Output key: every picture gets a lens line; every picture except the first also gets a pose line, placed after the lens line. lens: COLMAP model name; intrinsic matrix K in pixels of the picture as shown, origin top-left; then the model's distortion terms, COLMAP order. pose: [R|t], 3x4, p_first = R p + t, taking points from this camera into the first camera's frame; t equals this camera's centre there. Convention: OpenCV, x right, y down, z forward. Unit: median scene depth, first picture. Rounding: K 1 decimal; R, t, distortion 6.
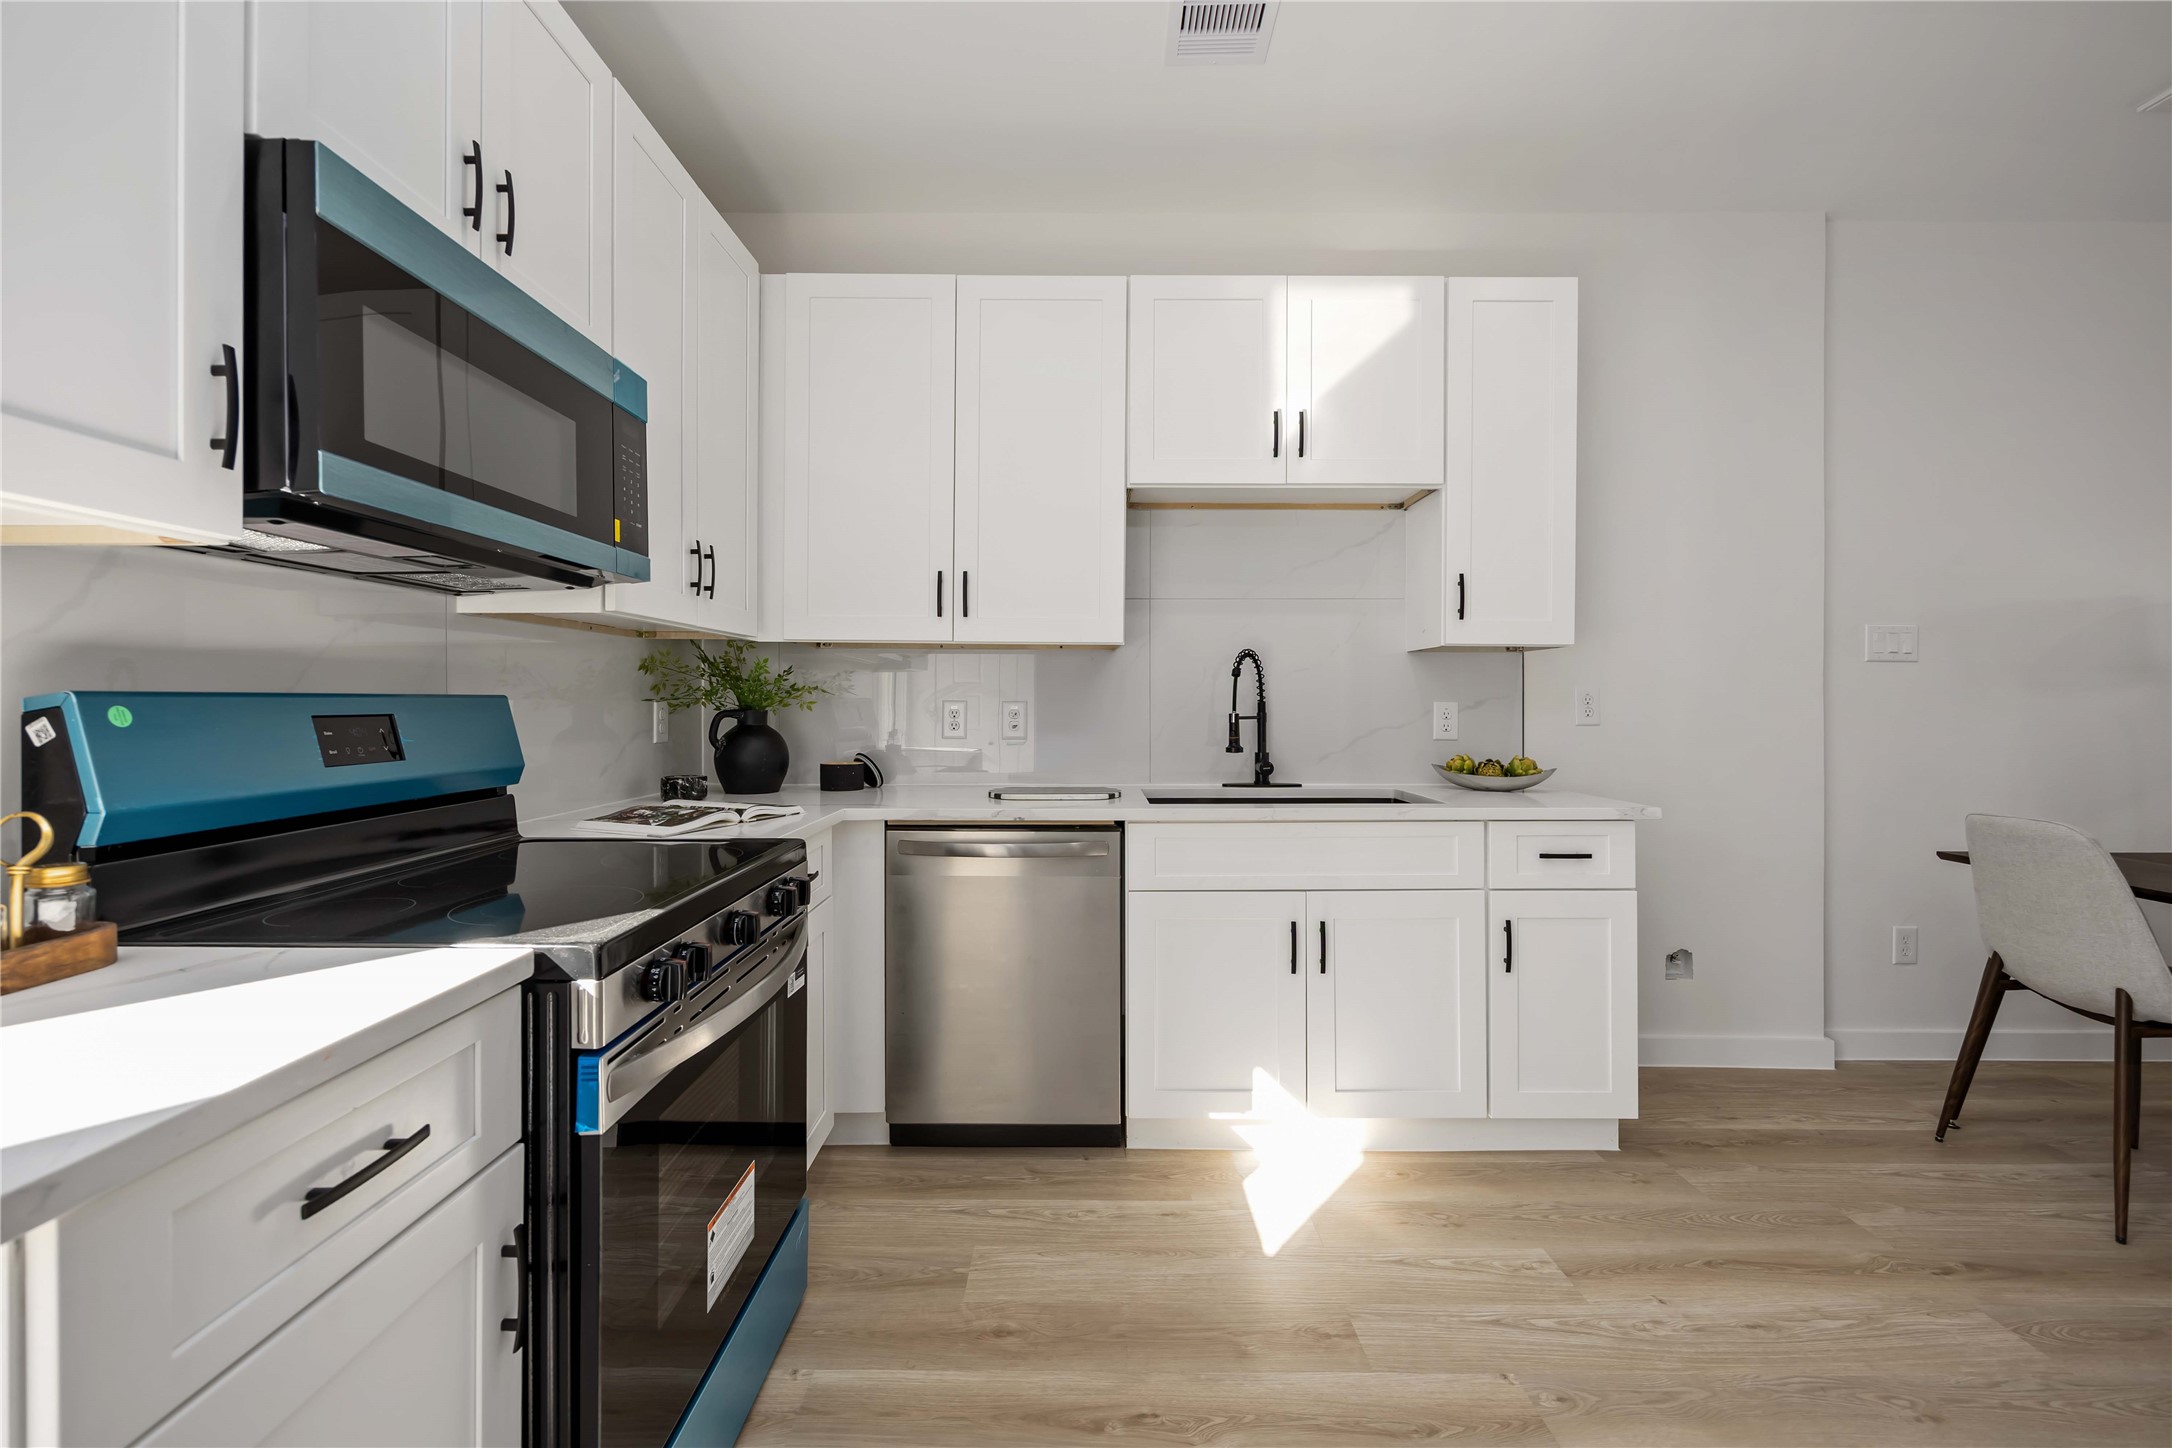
lens RADIAL K [[878.3, 0, 1073.2], [0, 878.3, 700.1], [0, 0, 1]] dist [-0.001860, -0.000066]
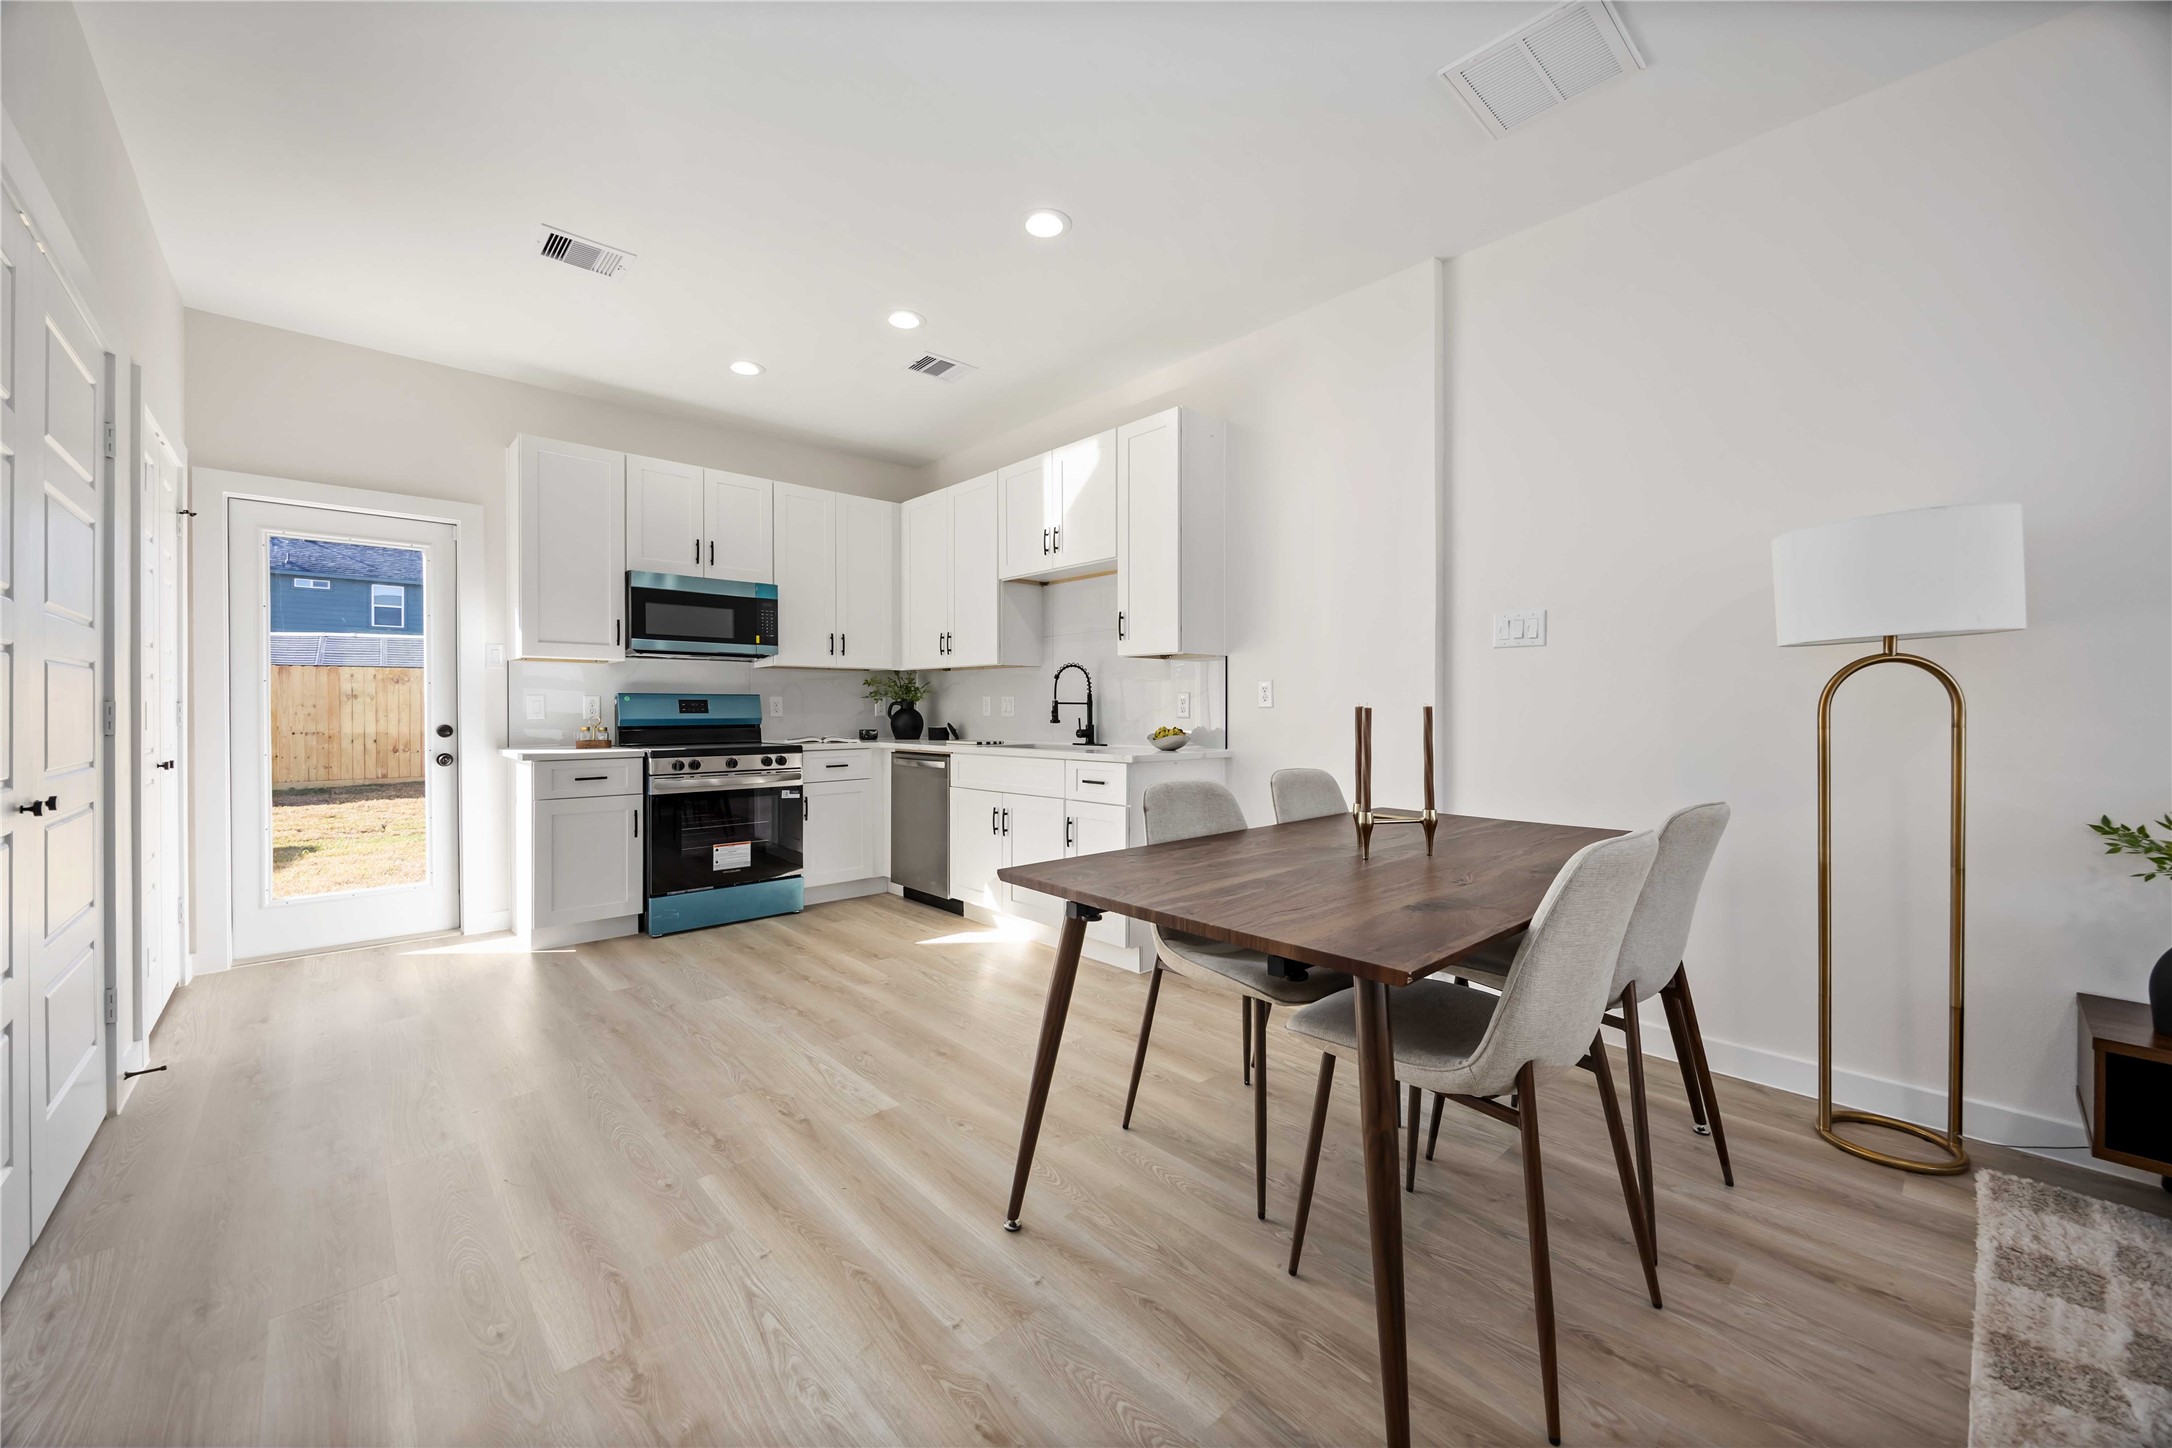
lens RADIAL K [[823.8, 0, 1084.2], [0, 823.8, 710.8], [0, 0, 1]] dist [-0.004134, 0.000074]
pose [[0.681355, -0.001469, -0.731951, 1.690771], [0.004268, 0.999989, 0.001966, 0.038014], [0.731940, -0.004463, 0.681354, -0.082144]]
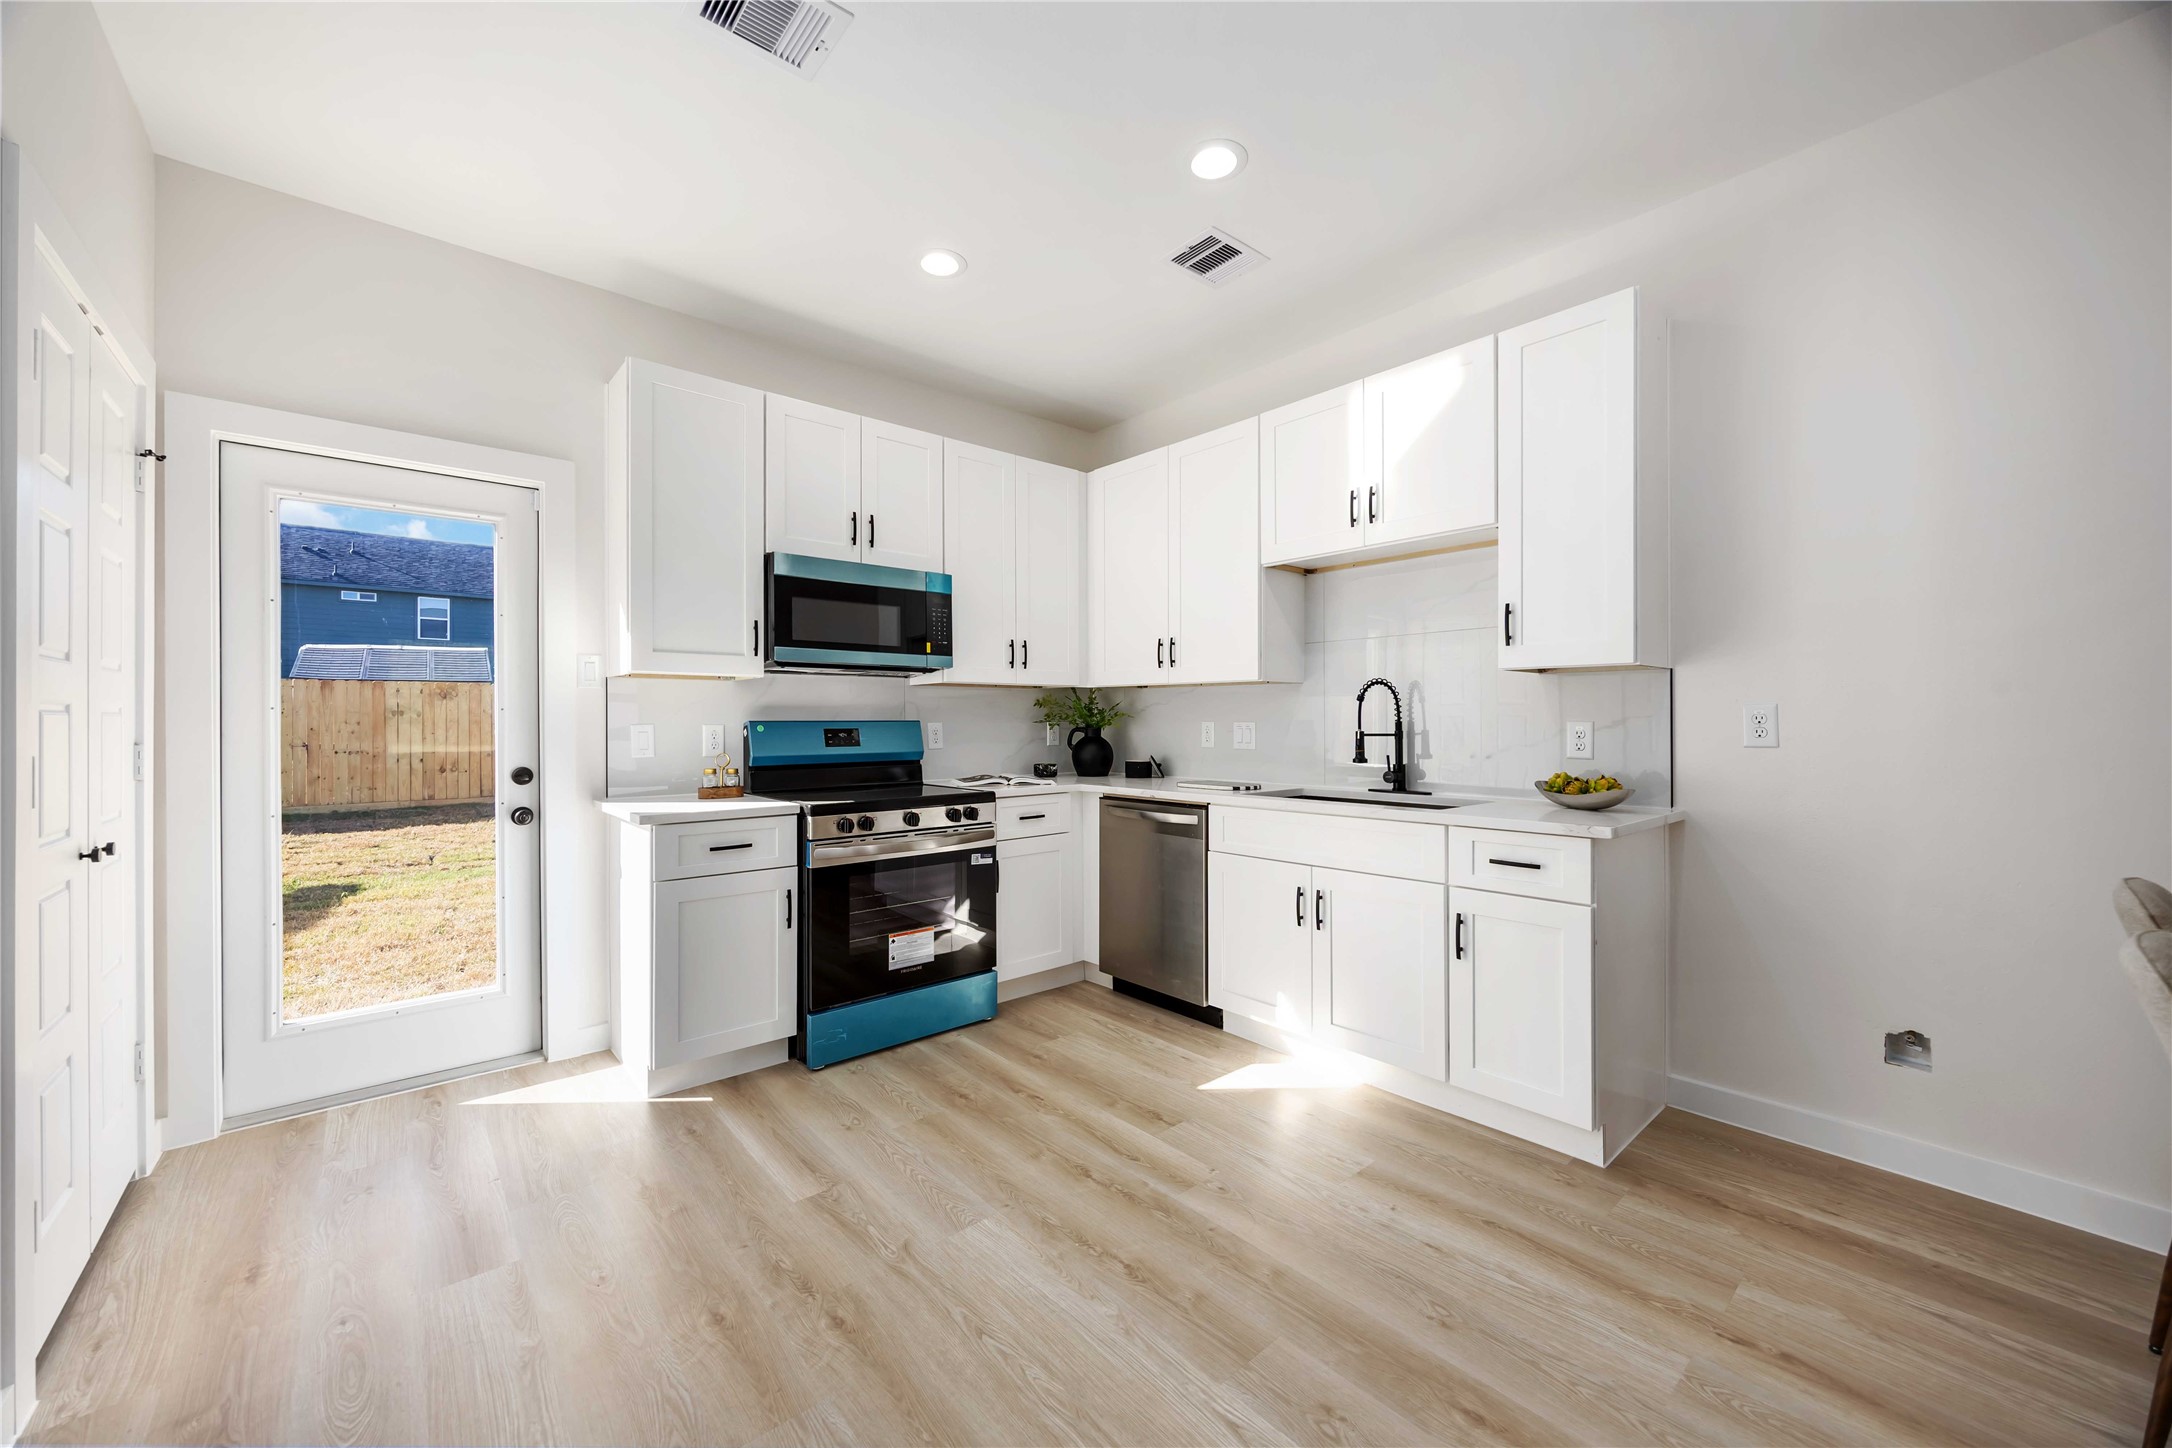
lens RADIAL K [[820.4, 0, 1088.7], [0, 820.4, 718.0], [0, 0, 1]] dist [-0.006017, -0.000328]
pose [[0.661807, -0.005490, -0.749654, 0.967316], [0.005066, 0.999983, -0.002851, -0.002986], [0.749657, -0.001911, 0.661824, -0.063237]]
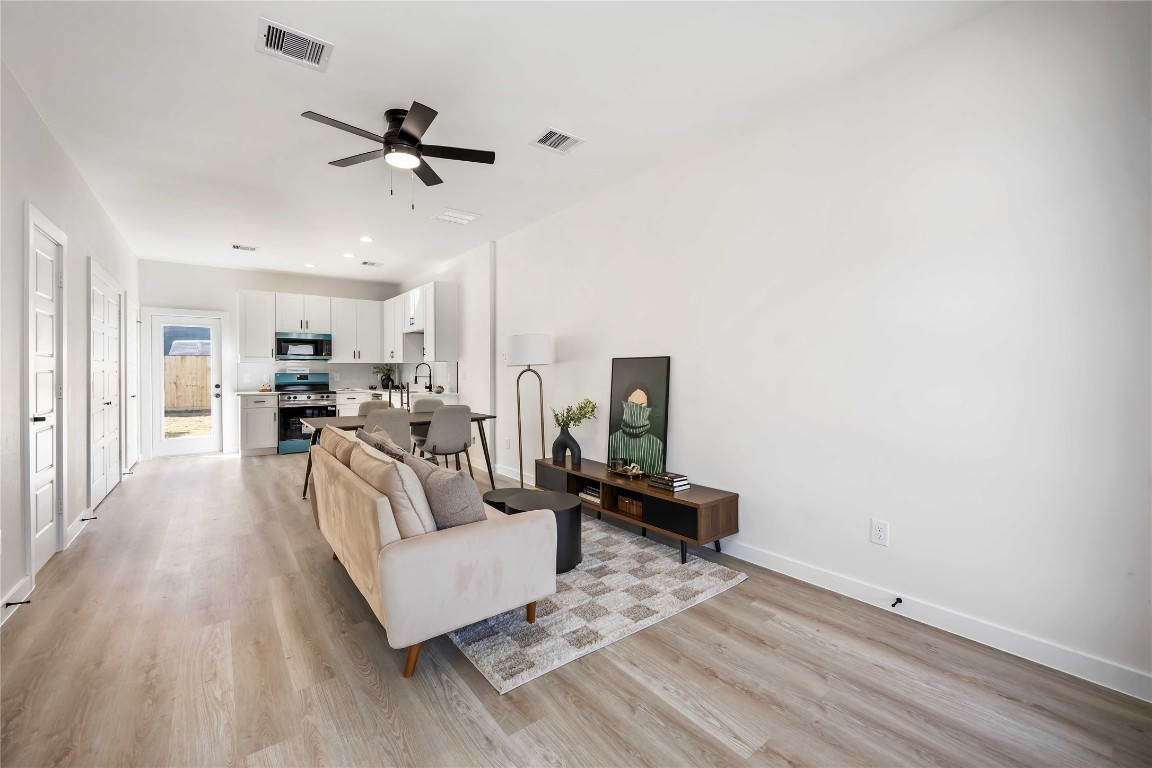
lens RADIAL K [[465.8, 0, 569.2], [0, 465.8, 371.3], [0, 0, 1]] dist [-0.001860, -0.000066]
pose [[0.610354, -0.004006, -0.792119, 3.326012], [0.005951, 0.999982, -0.000472, -0.005508], [0.792106, -0.004426, 0.610367, 0.083566]]
